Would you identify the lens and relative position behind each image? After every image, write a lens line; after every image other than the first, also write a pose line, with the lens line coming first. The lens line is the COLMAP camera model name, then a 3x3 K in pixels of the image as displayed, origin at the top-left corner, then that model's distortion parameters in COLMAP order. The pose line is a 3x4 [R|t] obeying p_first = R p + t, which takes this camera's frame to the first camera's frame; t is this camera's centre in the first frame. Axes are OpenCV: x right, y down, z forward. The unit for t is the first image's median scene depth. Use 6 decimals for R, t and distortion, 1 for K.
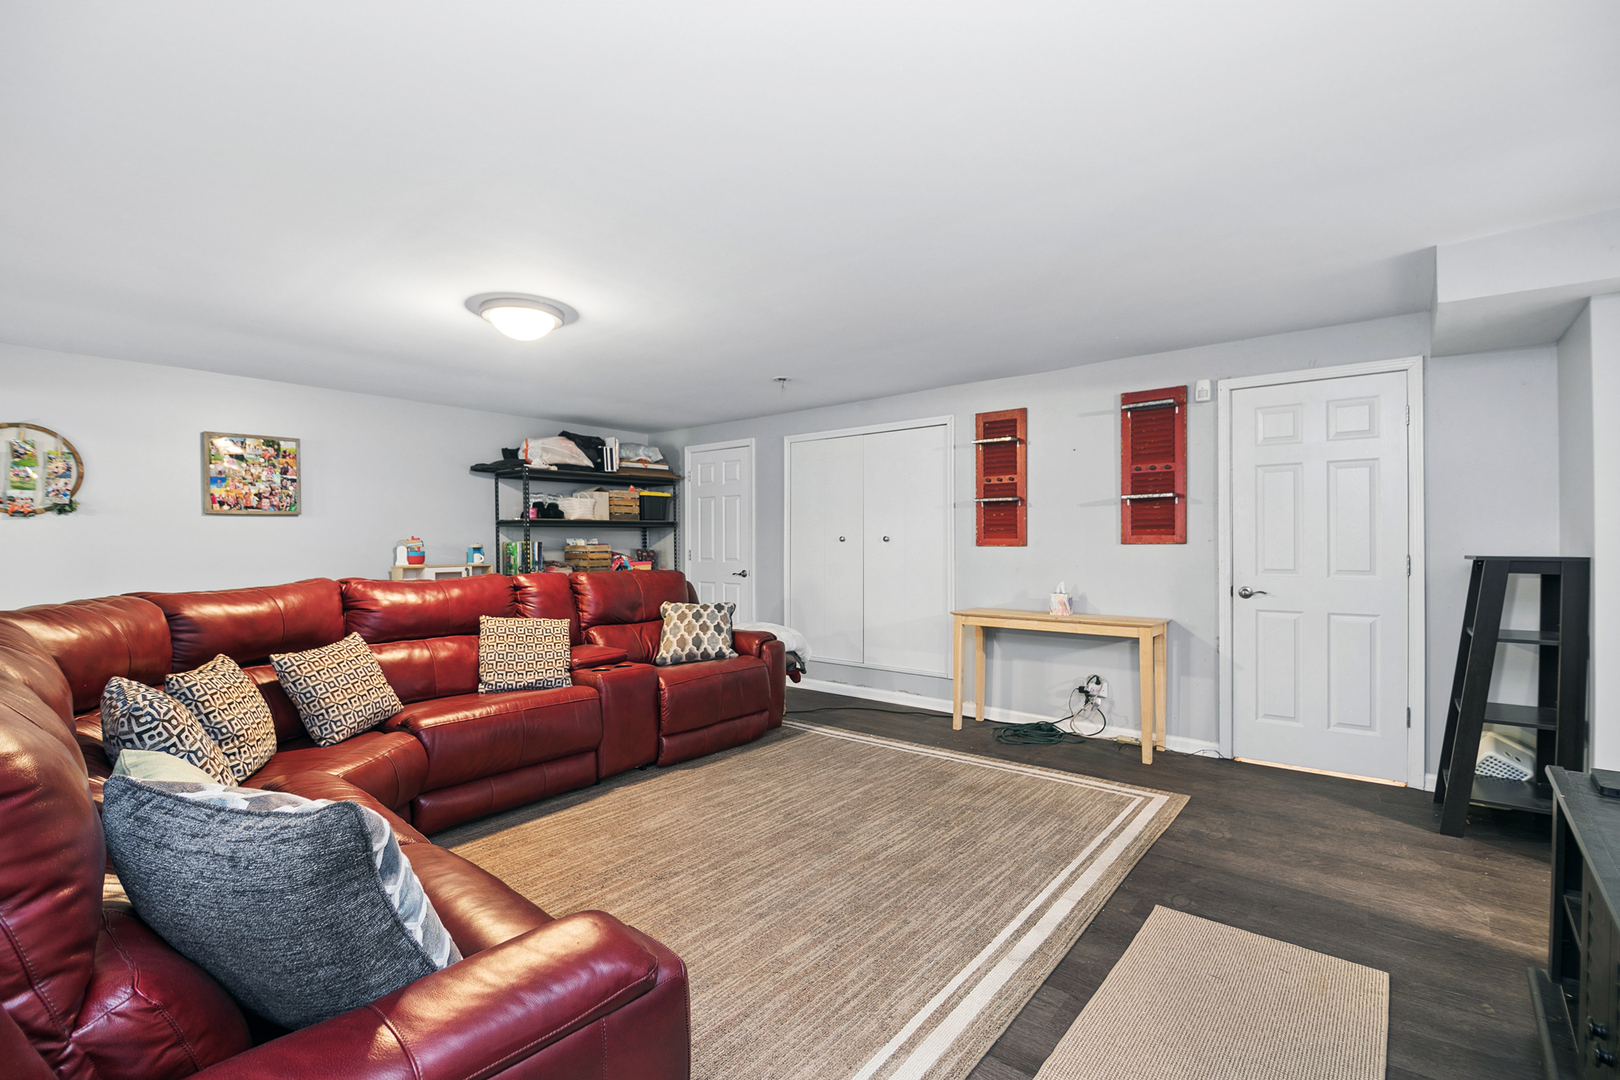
lens RADIAL K [[720.9, 0, 806.2], [0, 720.9, 546.5], [0, 0, 1]] dist [-0.012201, -0.001093]
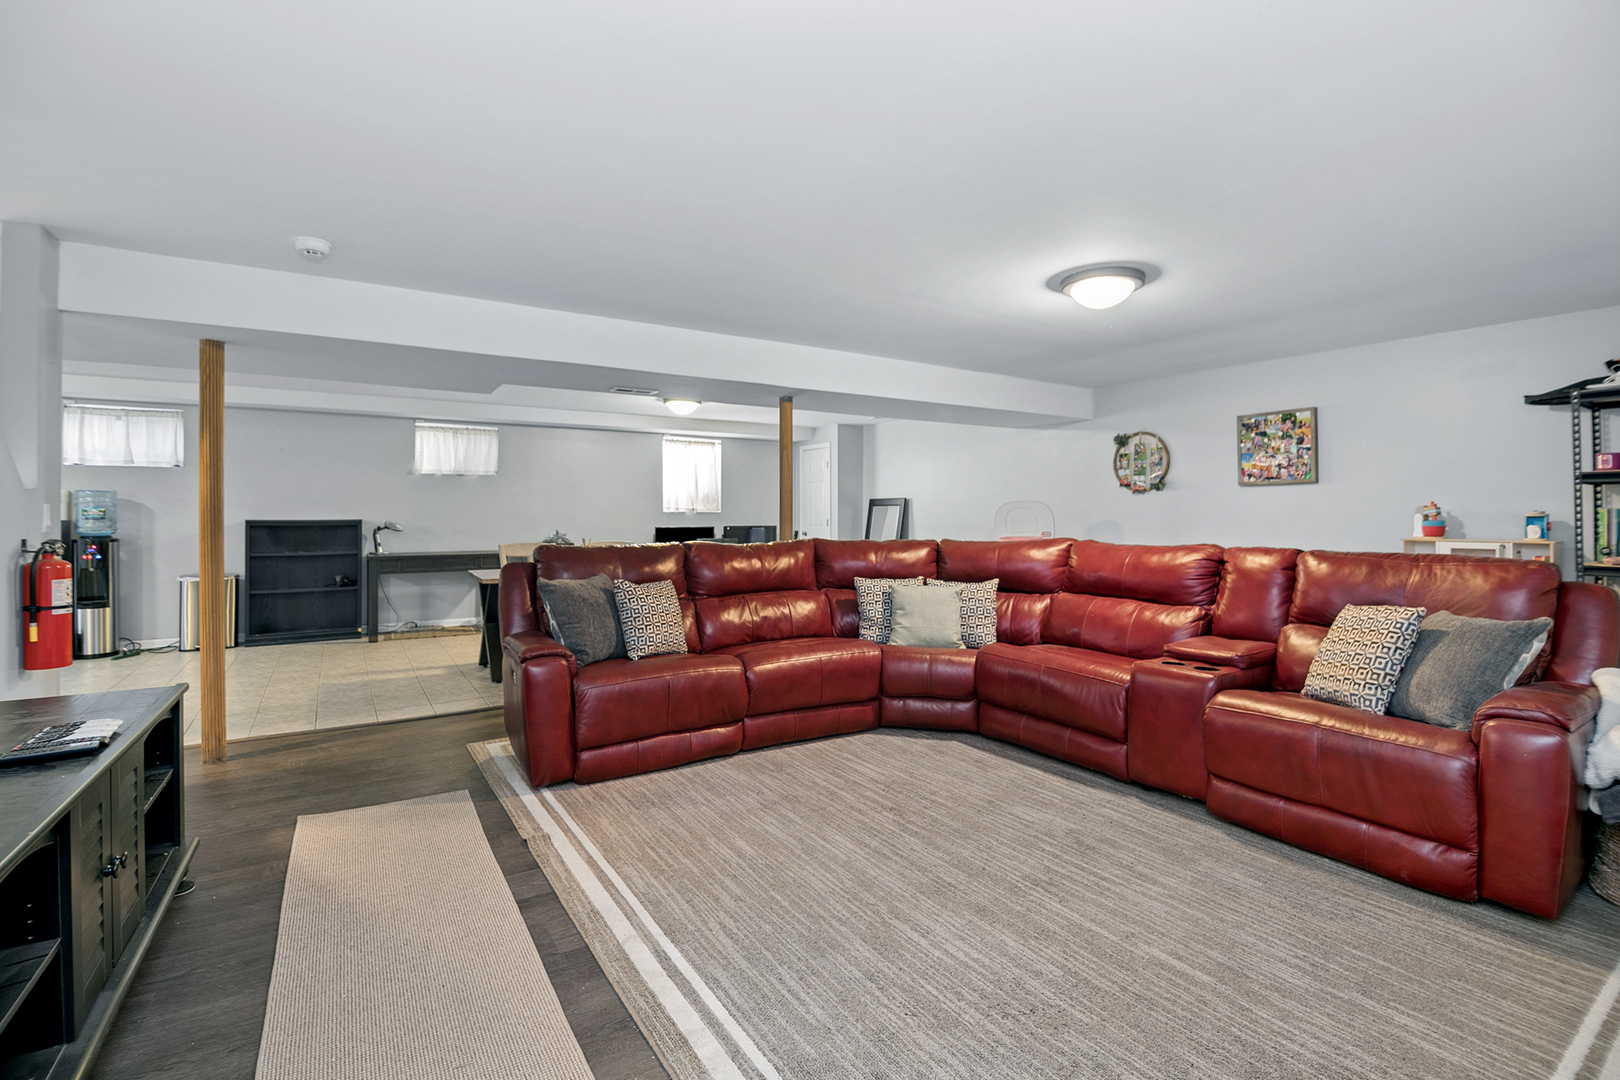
lens RADIAL K [[720.9, 0, 805.6], [0, 720.9, 507.3], [0, 0, 1]] dist [-0.012201, -0.001093]
pose [[-0.292994, -0.003705, -0.956107, 0.571059], [-0.002281, 0.999992, -0.003176, -0.004920], [0.956112, 0.001251, -0.293000, 0.748435]]
